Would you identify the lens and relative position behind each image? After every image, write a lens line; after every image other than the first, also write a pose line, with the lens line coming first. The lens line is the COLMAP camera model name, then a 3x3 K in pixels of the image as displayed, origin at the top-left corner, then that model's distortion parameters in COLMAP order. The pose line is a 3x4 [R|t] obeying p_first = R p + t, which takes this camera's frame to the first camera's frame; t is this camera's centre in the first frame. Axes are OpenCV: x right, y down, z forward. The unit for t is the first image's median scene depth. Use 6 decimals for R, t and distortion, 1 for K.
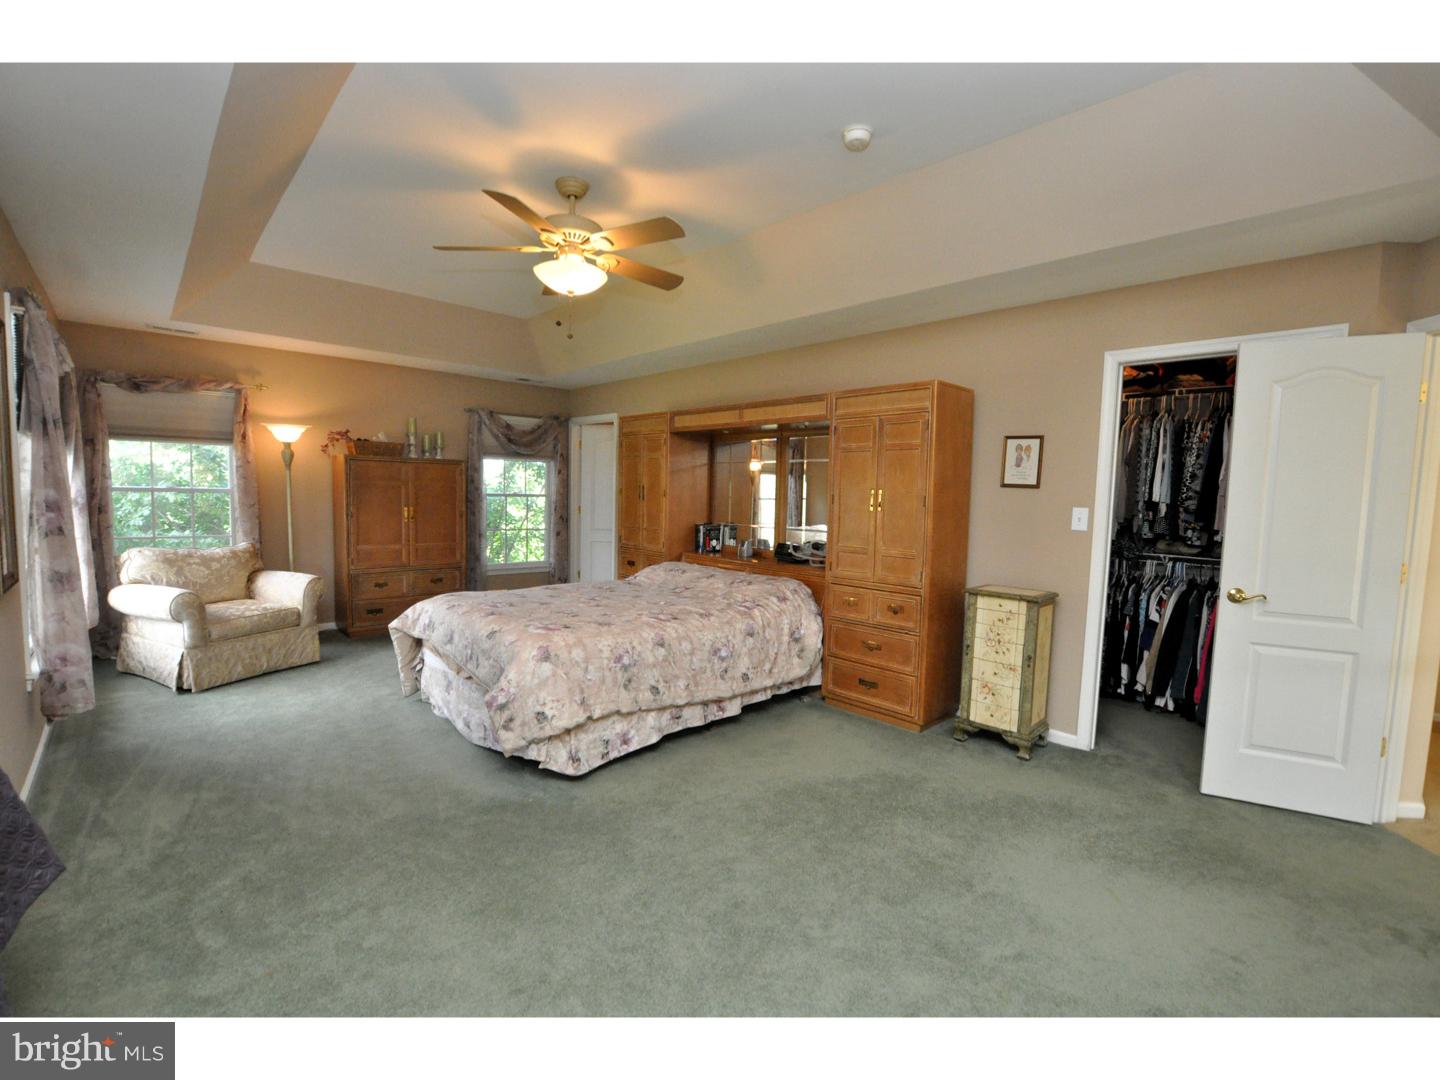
lens RADIAL K [[653.3, 0, 720.0], [0, 653.3, 540.0], [0, 0, 1]] dist [-0.003485, -0.000175]
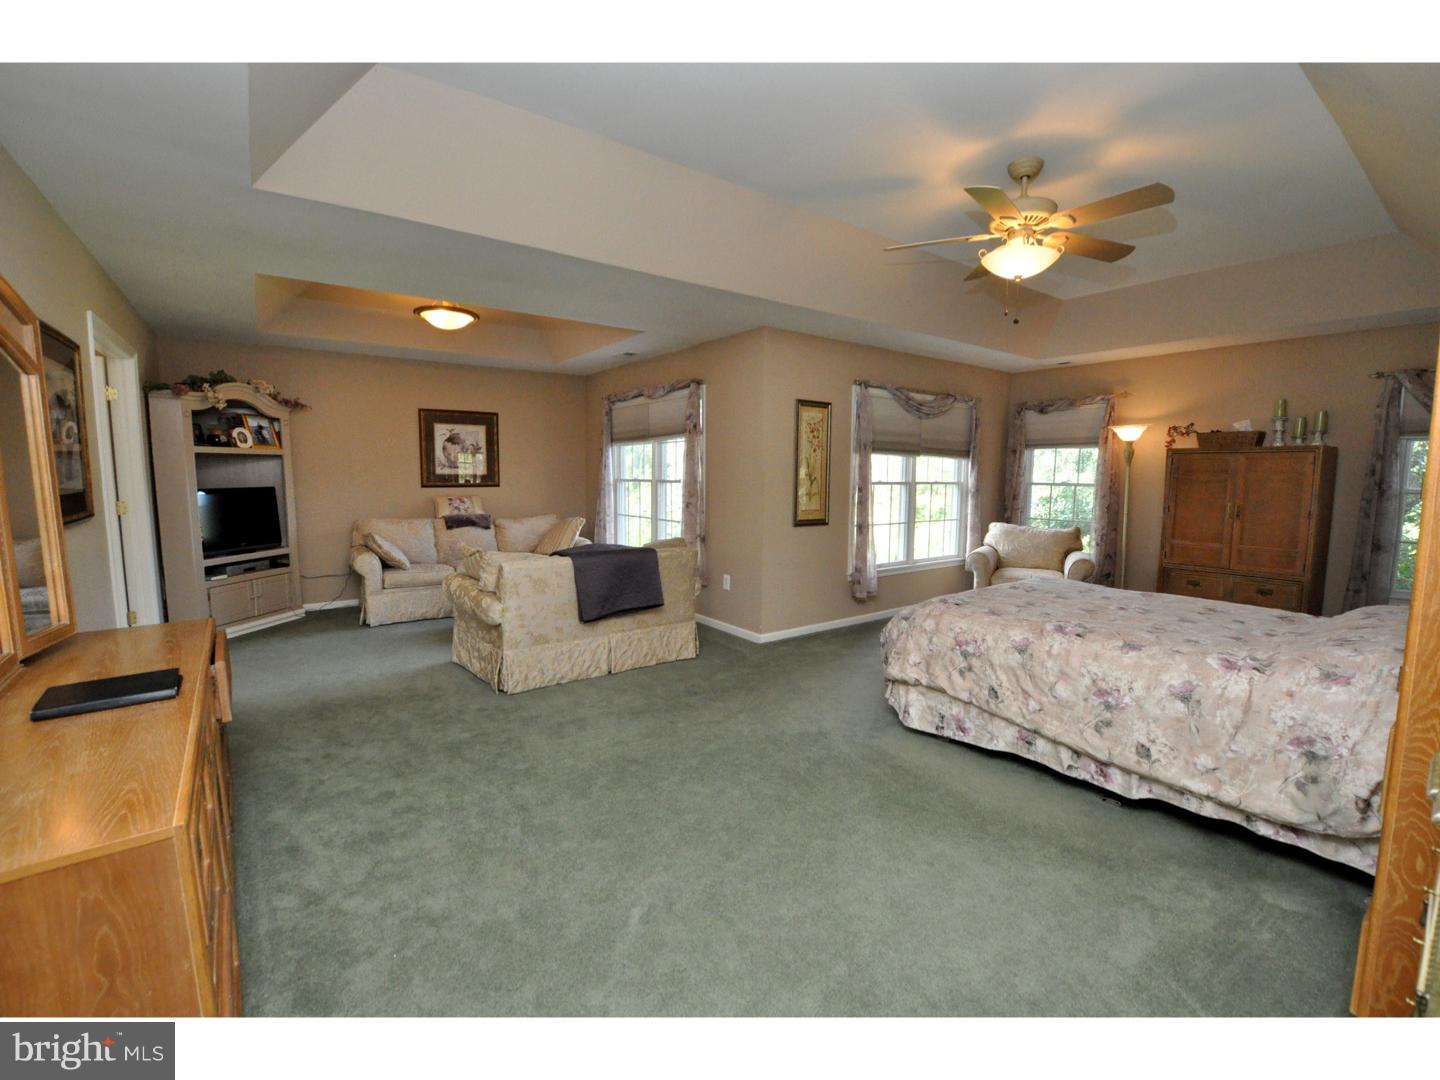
lens RADIAL K [[653.3, 0, 720.0], [0, 653.3, 540.0], [0, 0, 1]] dist [-0.003485, -0.000175]
pose [[-0.130598, 0.076034, -0.988516, 0.757975], [-0.085212, 0.992505, 0.087599, -0.028079], [0.987767, 0.095673, -0.123140, 0.642508]]
